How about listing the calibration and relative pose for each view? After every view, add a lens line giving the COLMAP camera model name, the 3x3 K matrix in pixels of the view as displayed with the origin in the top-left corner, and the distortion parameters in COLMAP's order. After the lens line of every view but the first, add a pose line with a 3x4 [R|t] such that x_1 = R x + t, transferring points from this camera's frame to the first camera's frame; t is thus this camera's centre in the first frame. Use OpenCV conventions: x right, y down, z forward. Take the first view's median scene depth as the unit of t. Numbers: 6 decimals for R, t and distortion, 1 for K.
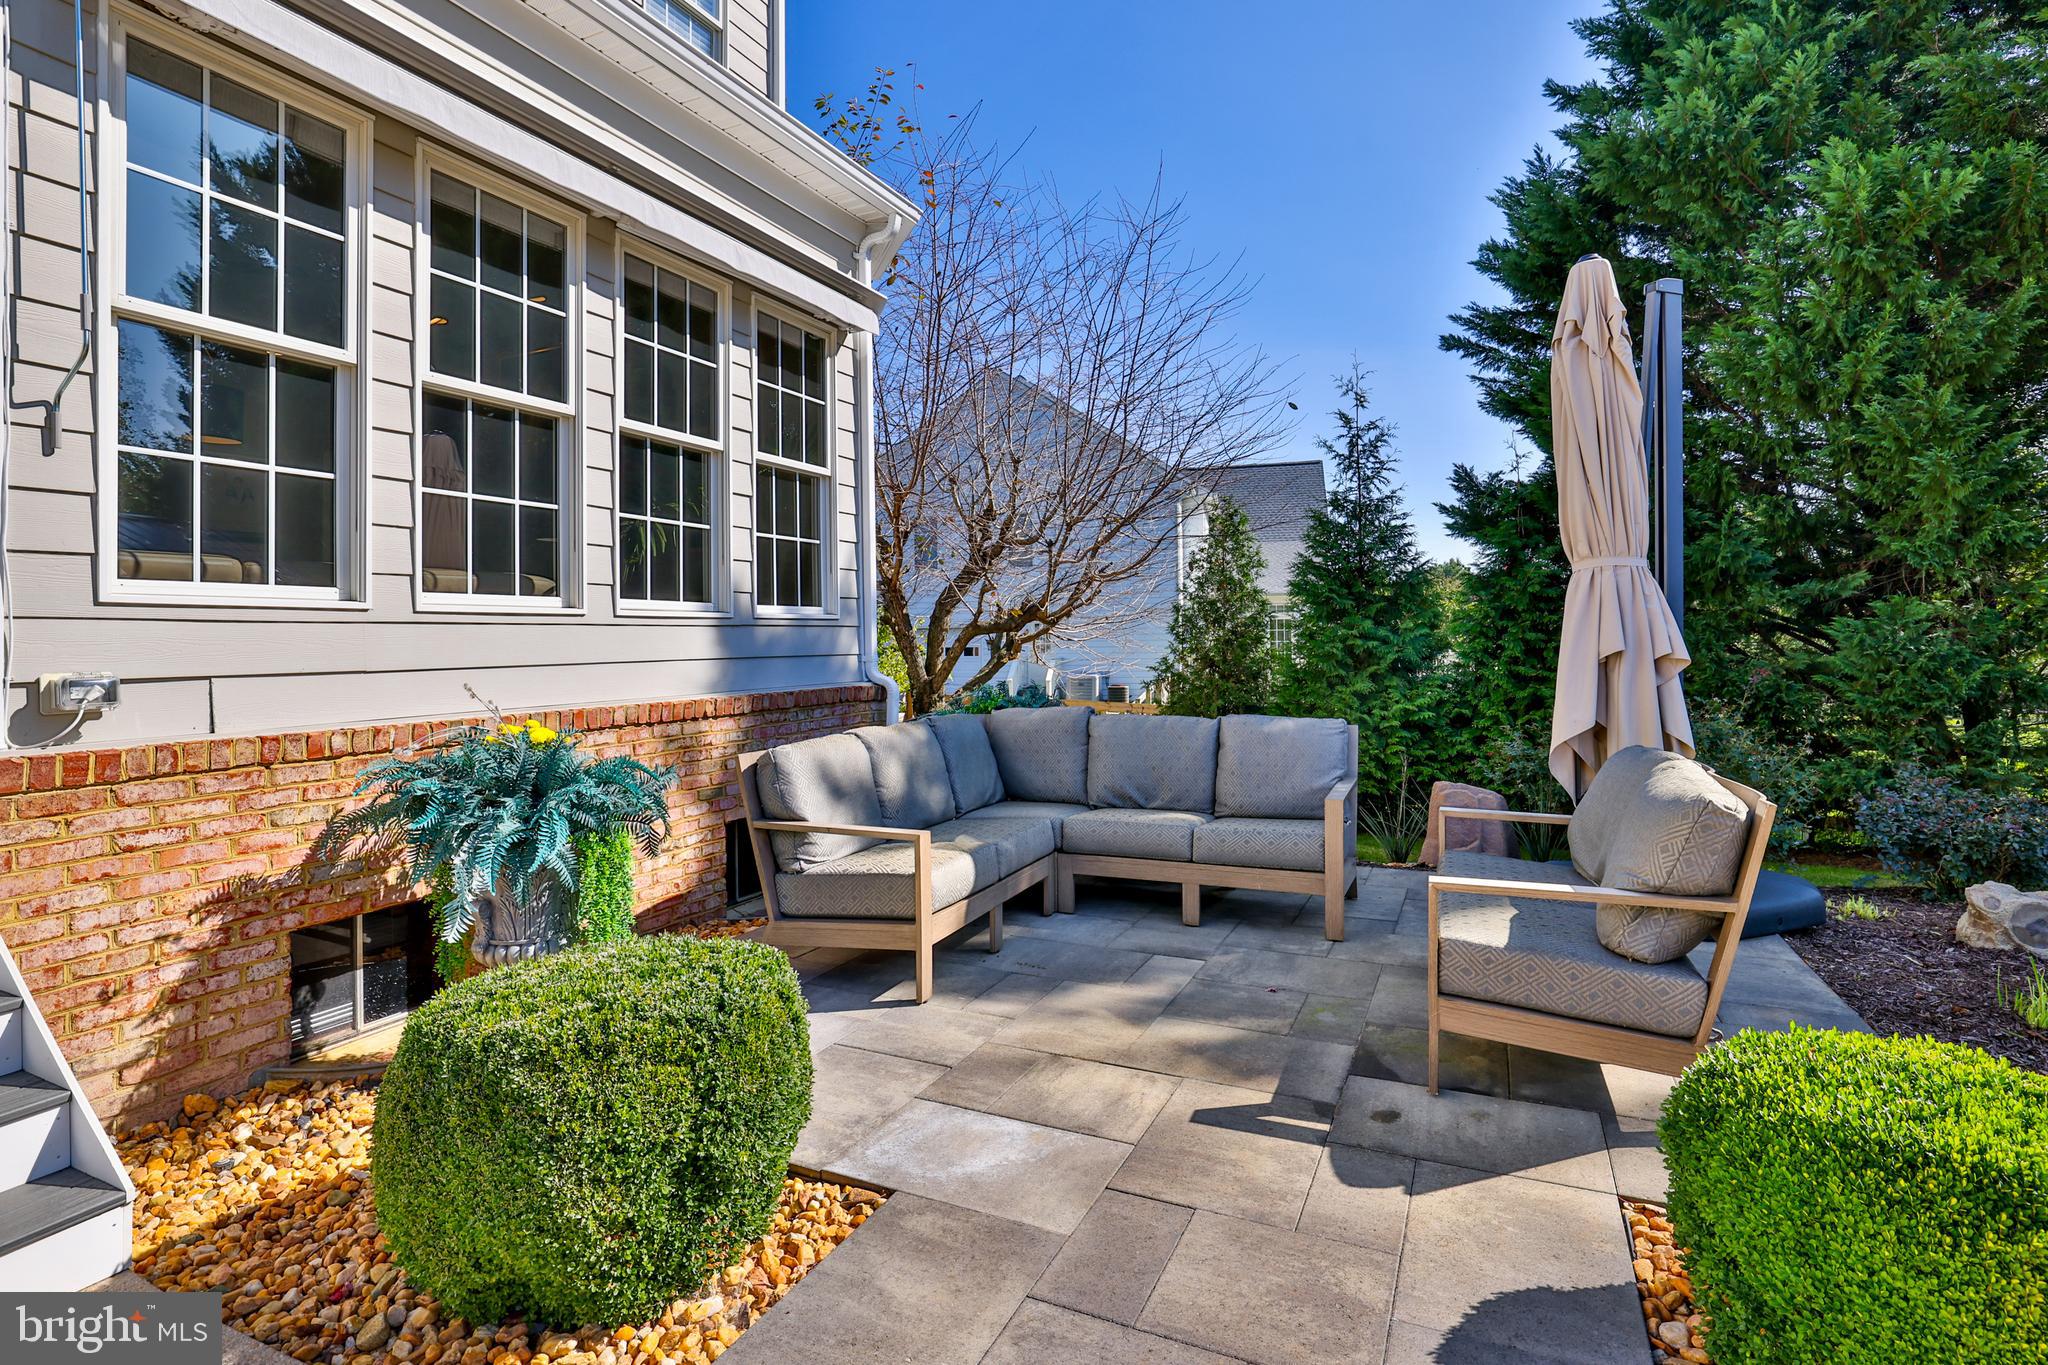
lens RADIAL K [[938.2, 0, 1012.5], [0, 938.2, 661.2], [0, 0, 1]] dist [-0.019769, 0.000463]
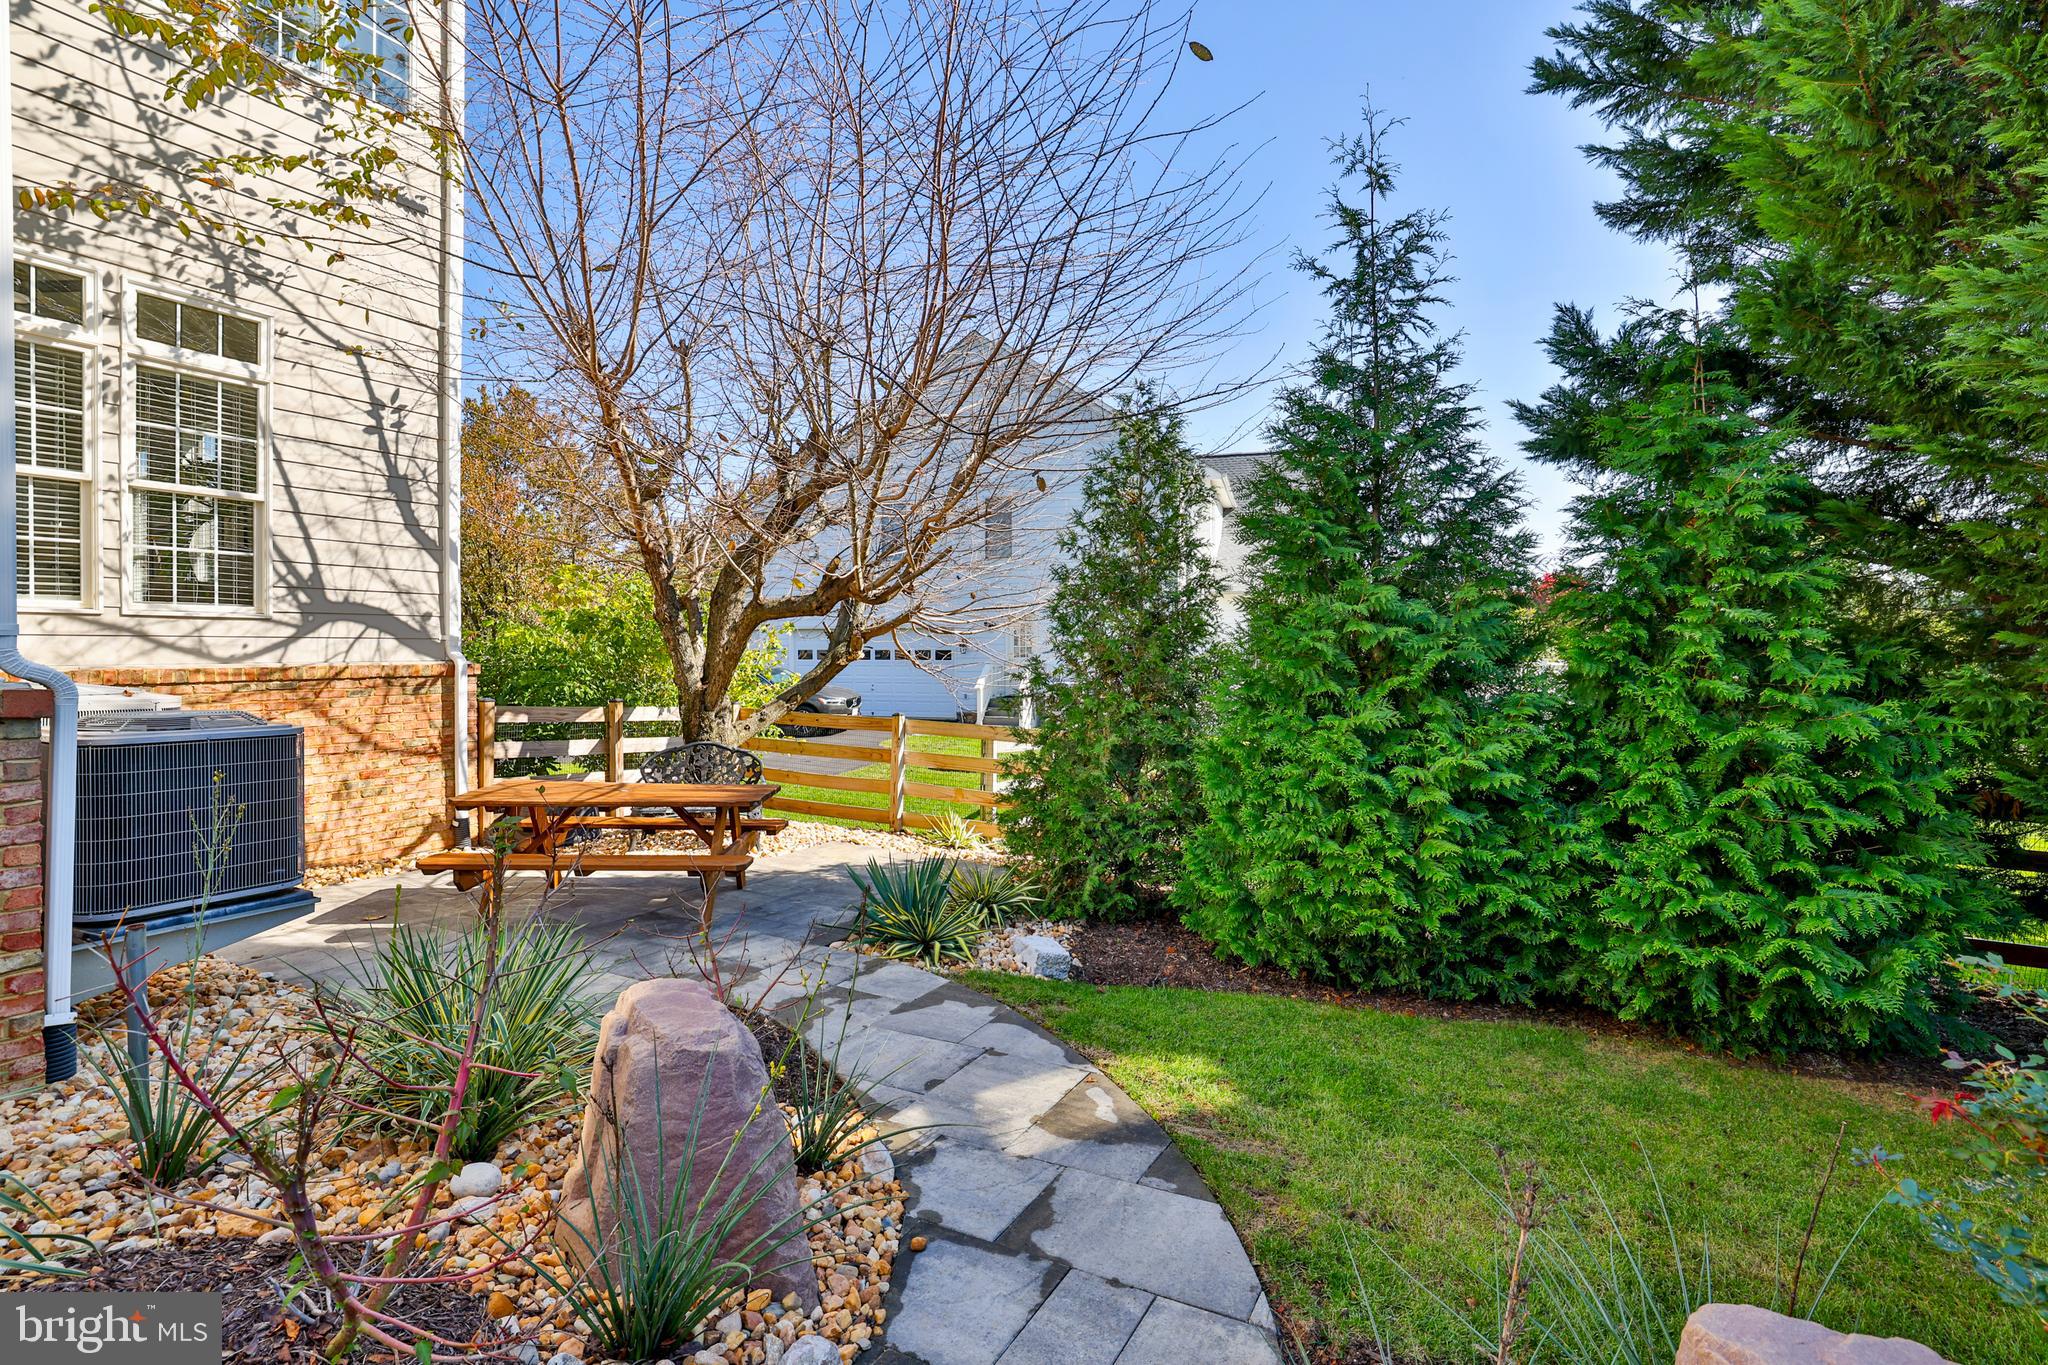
lens RADIAL K [[872.0, 0, 1024.0], [0, 872.0, 682.5], [0, 0, 1]] dist [-0.026861, 0.000143]
pose [[0.998898, 0.008934, -0.046066, 0.204631], [-0.008112, 0.999805, 0.018017, 0.001750], [0.046218, -0.017624, 0.998776, 0.518710]]
